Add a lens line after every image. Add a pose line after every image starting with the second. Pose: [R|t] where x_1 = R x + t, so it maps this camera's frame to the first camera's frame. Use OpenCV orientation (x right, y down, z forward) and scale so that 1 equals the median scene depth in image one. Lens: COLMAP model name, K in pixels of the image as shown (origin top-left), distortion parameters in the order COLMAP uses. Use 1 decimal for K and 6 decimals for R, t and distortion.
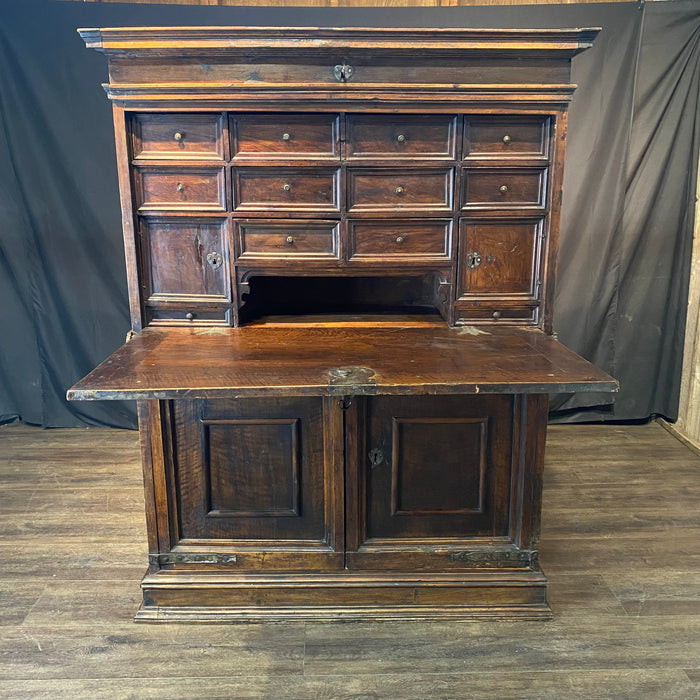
lens RADIAL K [[705.6, 0, 352.9], [0, 705.6, 343.9], [0, 0, 1]] dist [0.018311, 0.000000]
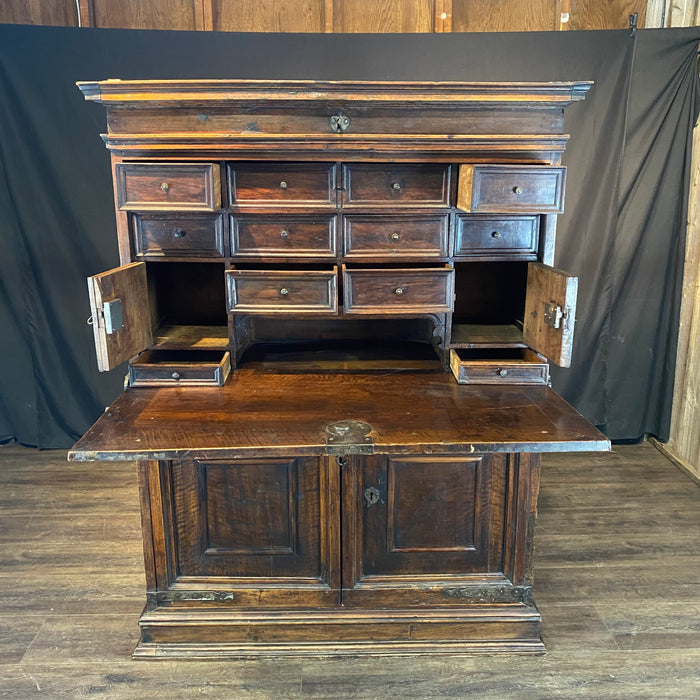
lens RADIAL K [[705.6, 0, 352.9], [0, 705.6, 342.2], [0, 0, 1]] dist [0.018311, 0.000000]
pose [[0.999957, -0.000726, 0.009196, -0.003551], [0.000697, 0.999995, 0.003133, -0.062848], [-0.009198, -0.003126, 0.999953, -0.011212]]
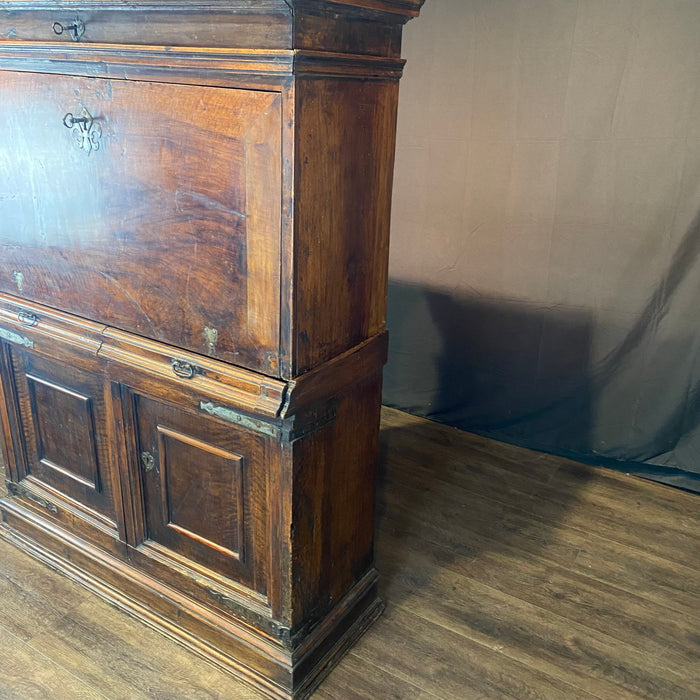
lens RADIAL K [[705.6, 0, 357.4], [0, 705.6, 340.0], [0, 0, 1]] dist [0.018311, 0.000000]
pose [[0.834234, 0.228295, -0.501930, 0.677998], [-0.167880, 0.972210, 0.163169, -0.184791], [0.525233, -0.051858, 0.849377, 0.369832]]
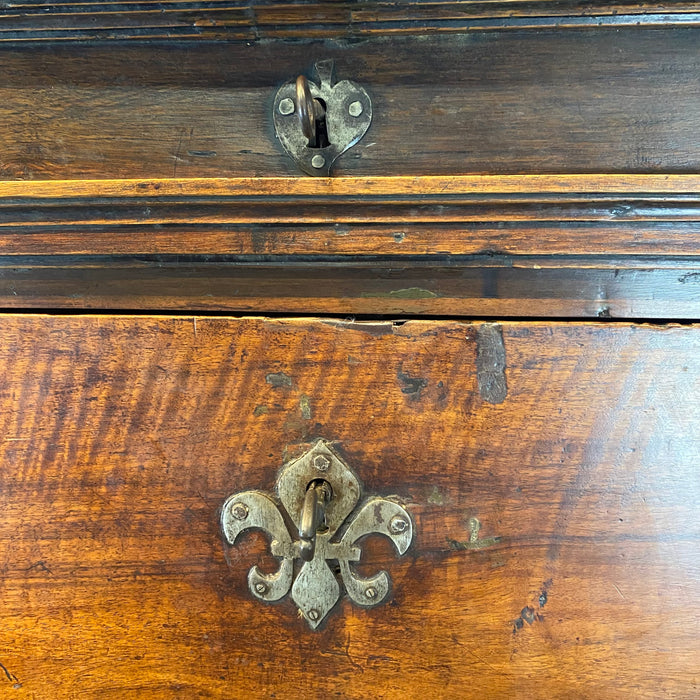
lens RADIAL K [[770.1, 0, 341.4], [0, 770.1, 341.5], [0, 0, 1]] dist [0.020195, 0.000000]
pose [[0.991015, 0.018307, -0.132489, 0.017545], [-0.026938, 0.997609, -0.063650, -0.267398], [0.131006, 0.066647, 0.989139, 0.687562]]
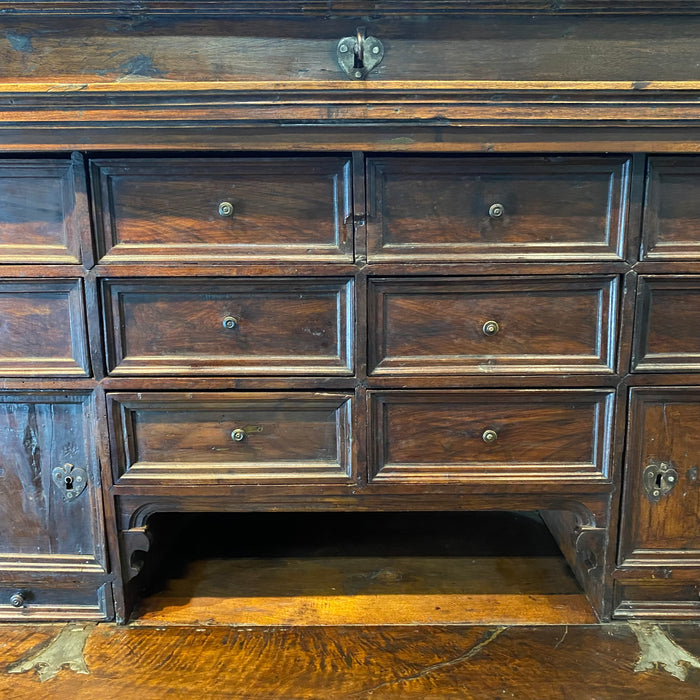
lens RADIAL K [[705.6, 0, 361.2], [0, 705.6, 340.7], [0, 0, 1]] dist [0.018311, 0.000000]
pose [[0.999682, 0.000519, -0.025224, -0.001964], [-0.001687, 0.998925, -0.046321, -0.172690], [0.025172, 0.046349, 0.998608, 0.517350]]
